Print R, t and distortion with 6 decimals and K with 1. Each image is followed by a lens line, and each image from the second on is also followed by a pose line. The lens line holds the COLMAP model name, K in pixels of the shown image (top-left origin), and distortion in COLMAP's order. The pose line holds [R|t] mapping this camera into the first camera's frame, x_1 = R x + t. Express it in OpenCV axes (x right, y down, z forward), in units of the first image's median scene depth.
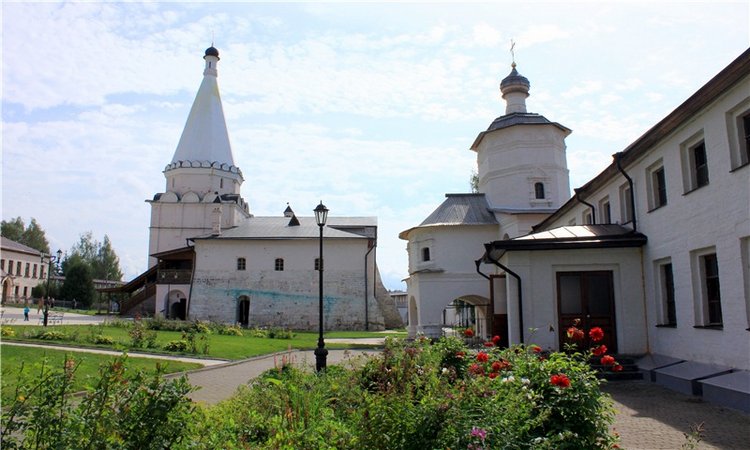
lens RADIAL K [[649.2, 0, 370.1], [0, 649.2, 201.0], [0, 0, 1]] dist [-0.134871, 0.097927]
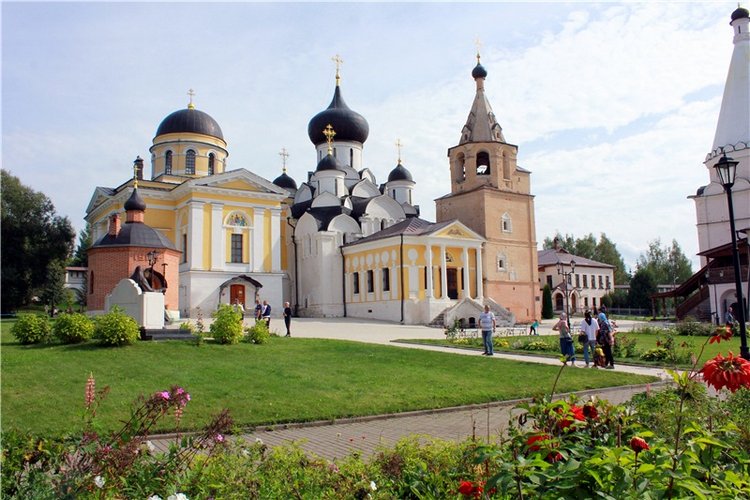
lens RADIAL K [[638.2, 0, 363.5], [0, 638.2, 253.3], [0, 0, 1]] dist [-0.154154, 0.122733]
pose [[0.626307, -0.109761, -0.771811, 0.040996], [0.162844, 0.986618, -0.008165, 0.011549], [0.762379, -0.120571, 0.635799, 0.062156]]
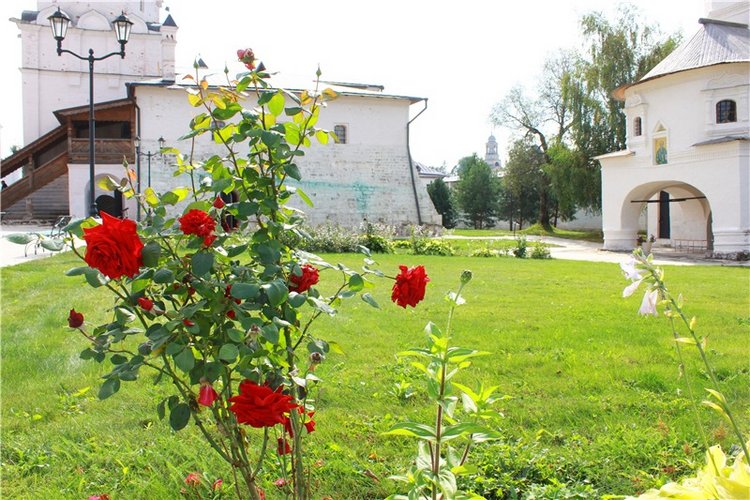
lens RADIAL K [[657.8, 0, 373.1], [0, 657.8, 245.1], [0, 0, 1]] dist [-0.133590, 0.075856]
pose [[0.932147, -0.023772, 0.361299, -0.278197], [-0.056415, 0.976121, 0.209775, 0.064486], [-0.357658, -0.215924, 0.908547, 0.362837]]
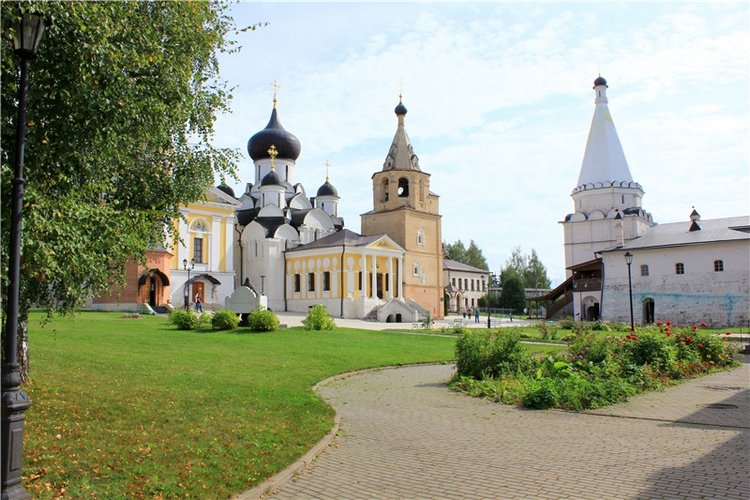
lens RADIAL K [[638.2, 0, 361.8], [0, 638.2, 258.3], [0, 0, 1]] dist [-0.154154, 0.122733]
pose [[0.783985, -0.072344, -0.616551, 0.084021], [0.123547, 0.991501, 0.040759, -0.029115], [0.608362, -0.108127, 0.786260, -0.158340]]
